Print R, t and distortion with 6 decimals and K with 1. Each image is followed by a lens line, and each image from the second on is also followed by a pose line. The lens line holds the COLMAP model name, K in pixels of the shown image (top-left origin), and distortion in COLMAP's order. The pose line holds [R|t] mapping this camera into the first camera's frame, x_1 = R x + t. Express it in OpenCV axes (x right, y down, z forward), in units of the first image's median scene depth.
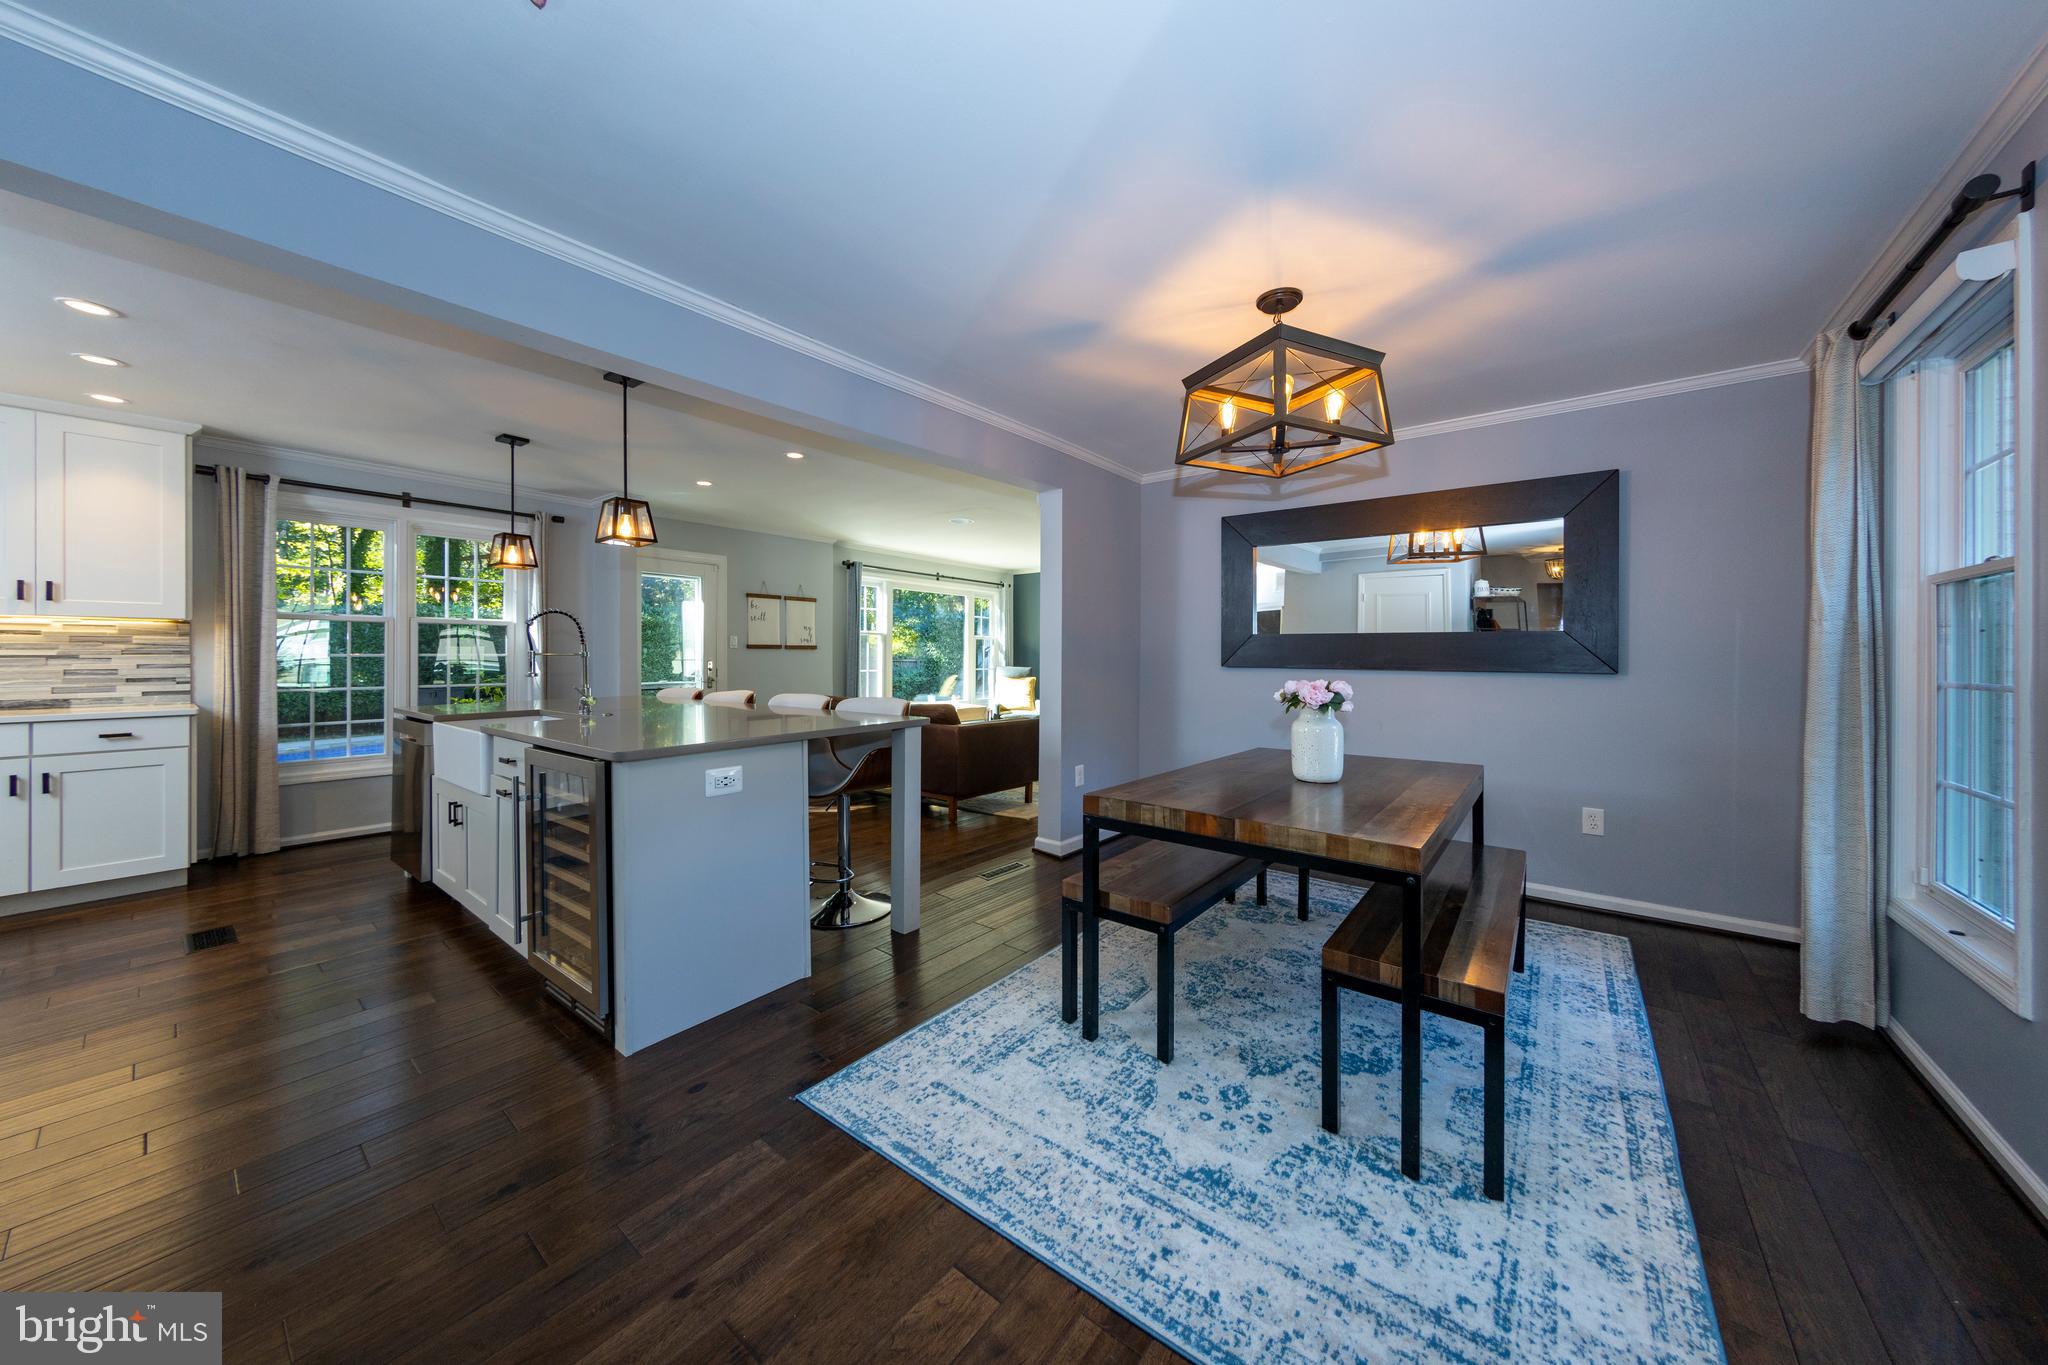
lens RADIAL K [[688.1, 0, 1025.6], [0, 688.1, 653.2], [0, 0, 1]] dist [0.000868, 0.000076]
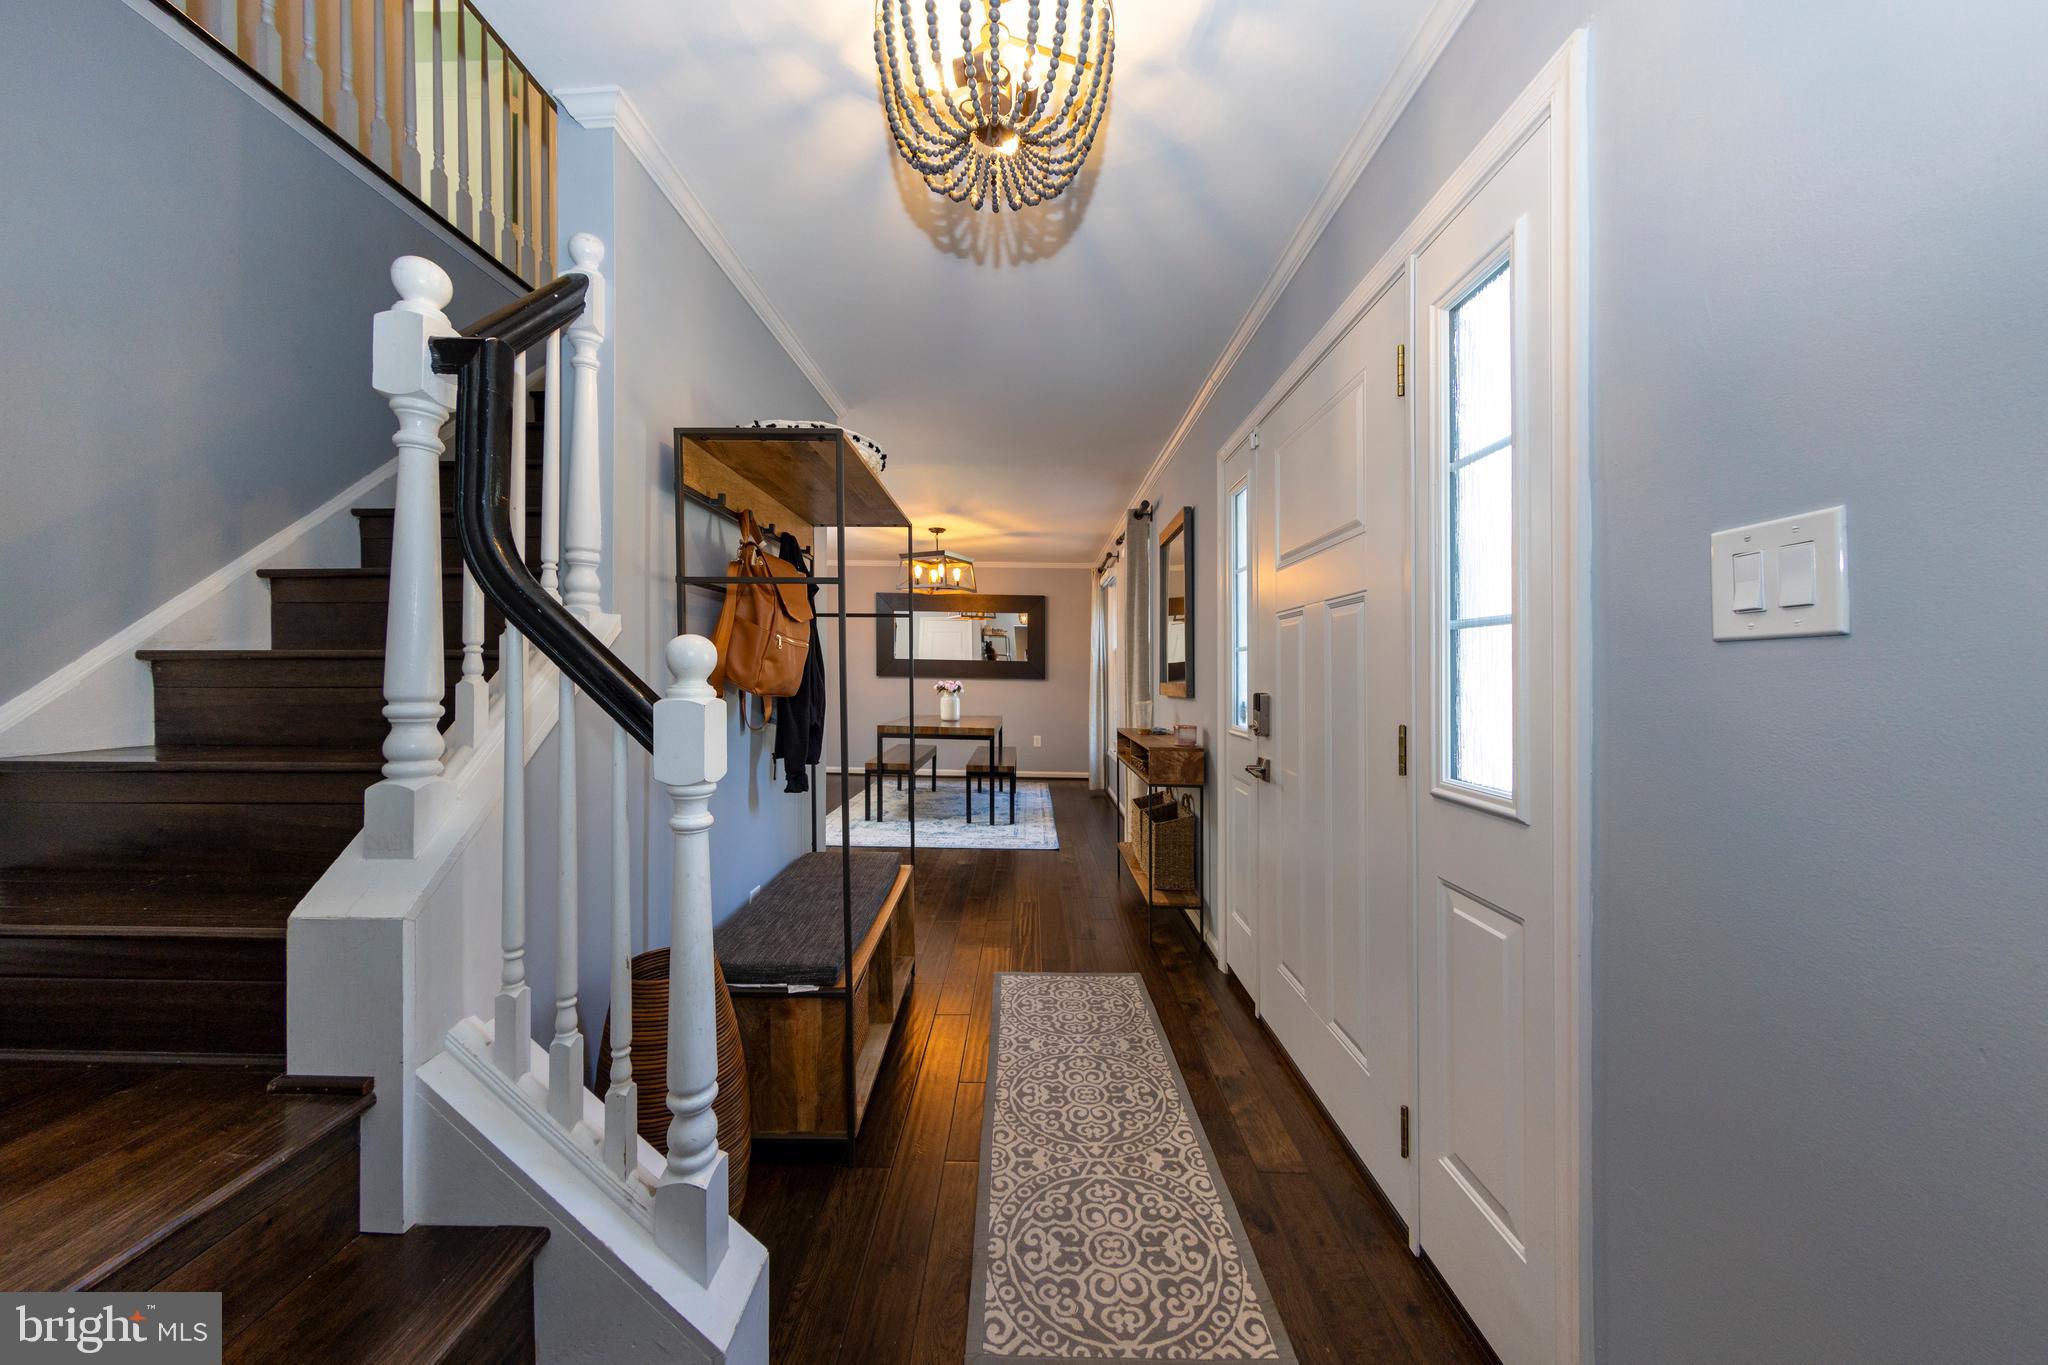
lens RADIAL K [[688.1, 0, 1025.6], [0, 688.1, 653.2], [0, 0, 1]] dist [0.000868, 0.000076]
pose [[0.786127, 0.018806, 0.617778, -1.021345], [-0.003768, 0.999664, -0.025637, 0.000957], [-0.618053, 0.017826, 0.785934, -1.276781]]
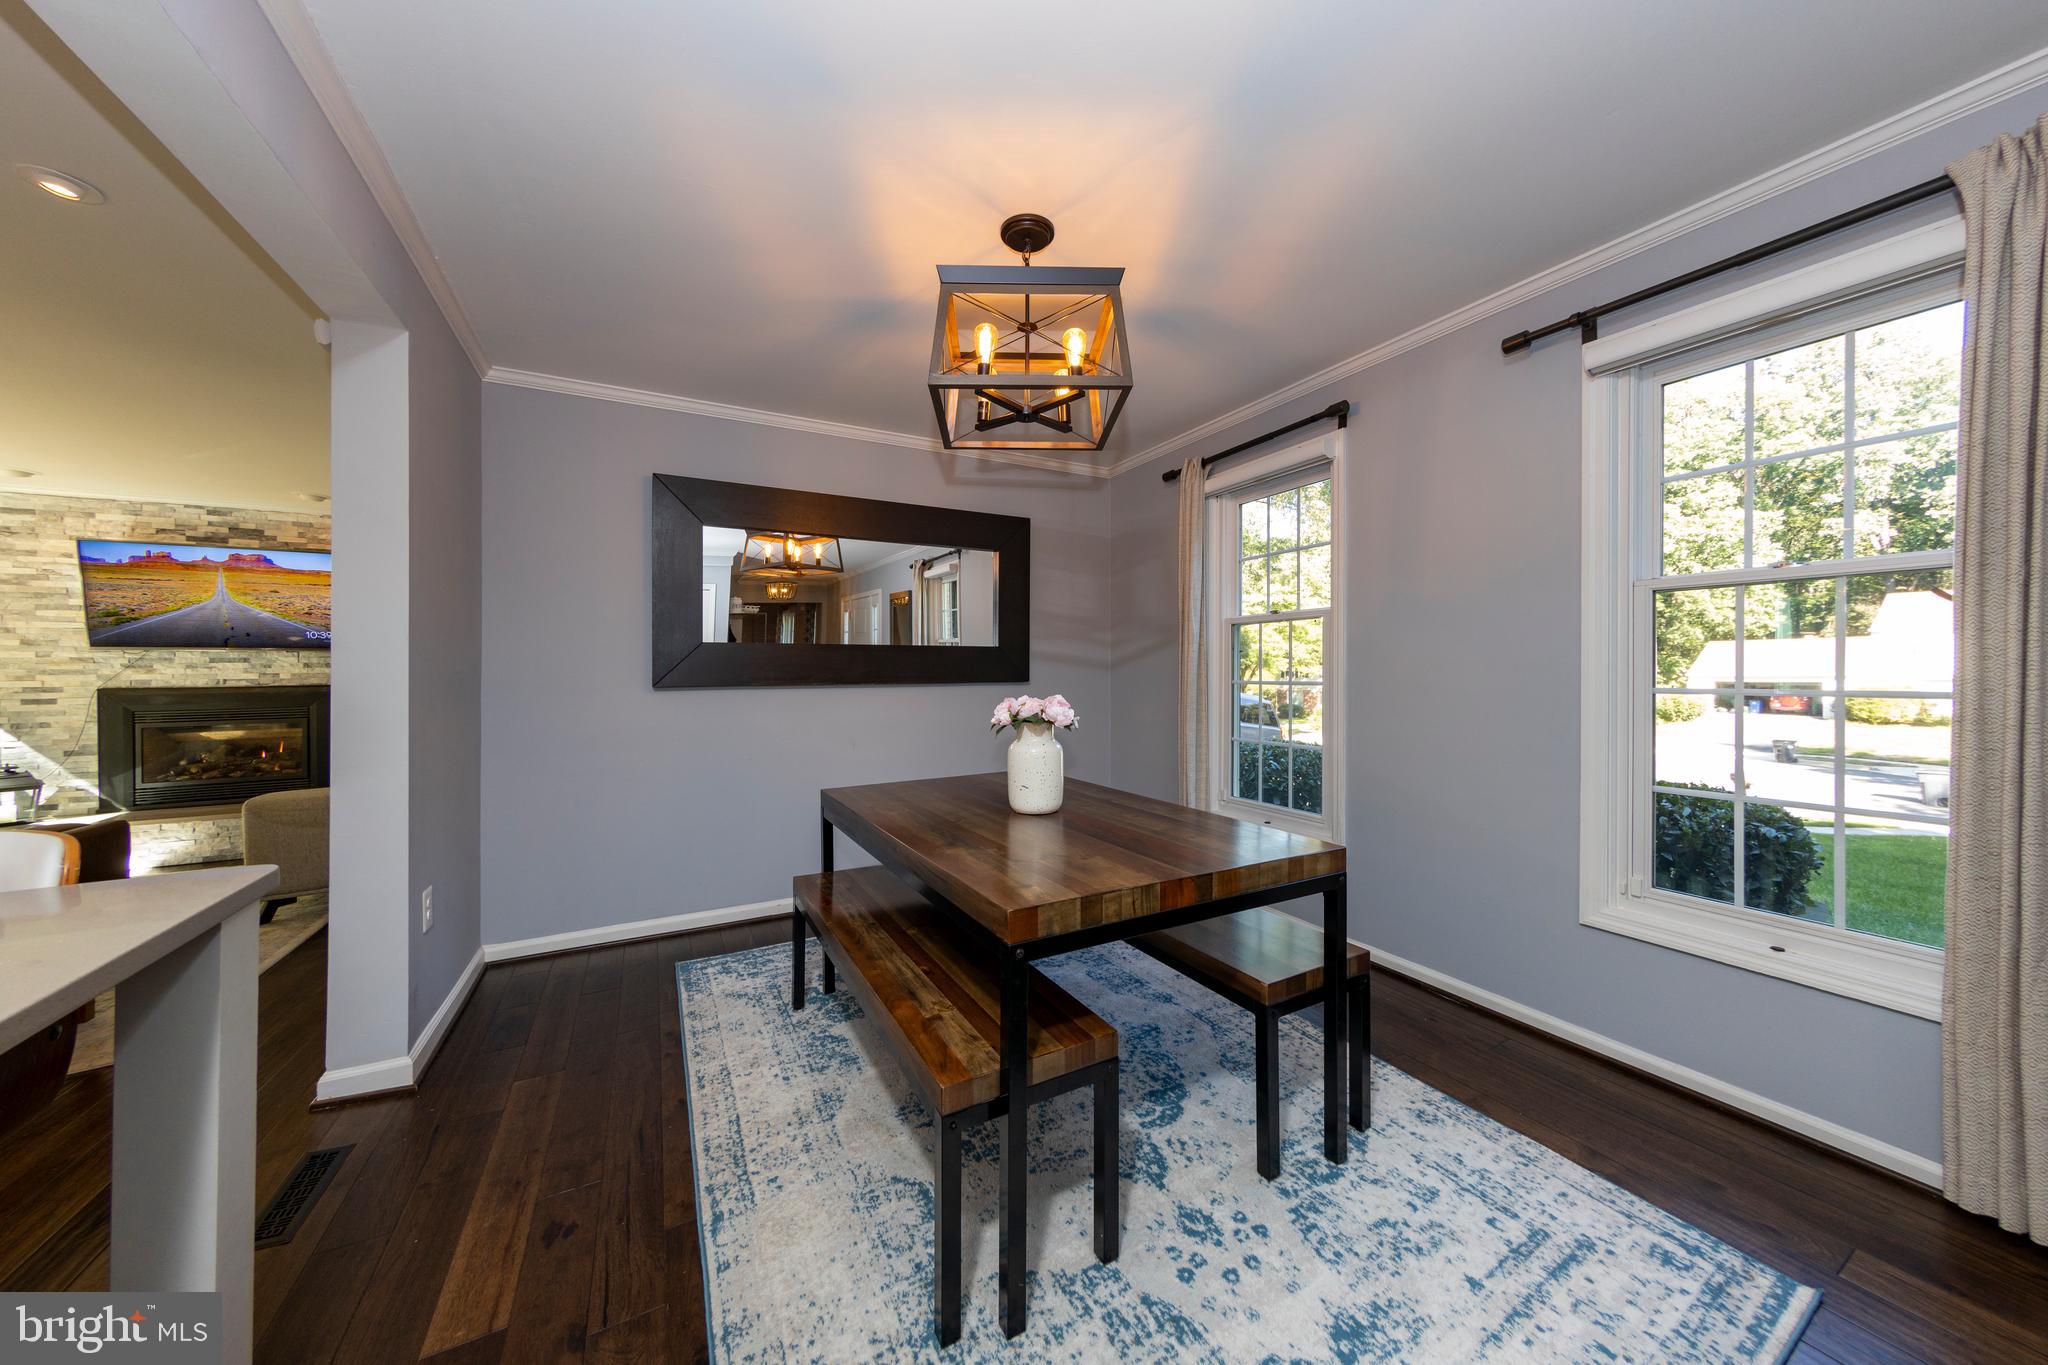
lens RADIAL K [[691.2, 0, 1031.0], [0, 691.2, 653.7], [0, 0, 1]] dist [0.001127, 0.000061]
pose [[0.380123, 0.018156, 0.924758, -0.447576], [0.004215, 0.999763, -0.021361, 0.011283], [-0.924926, 0.012018, 0.379957, 0.769901]]
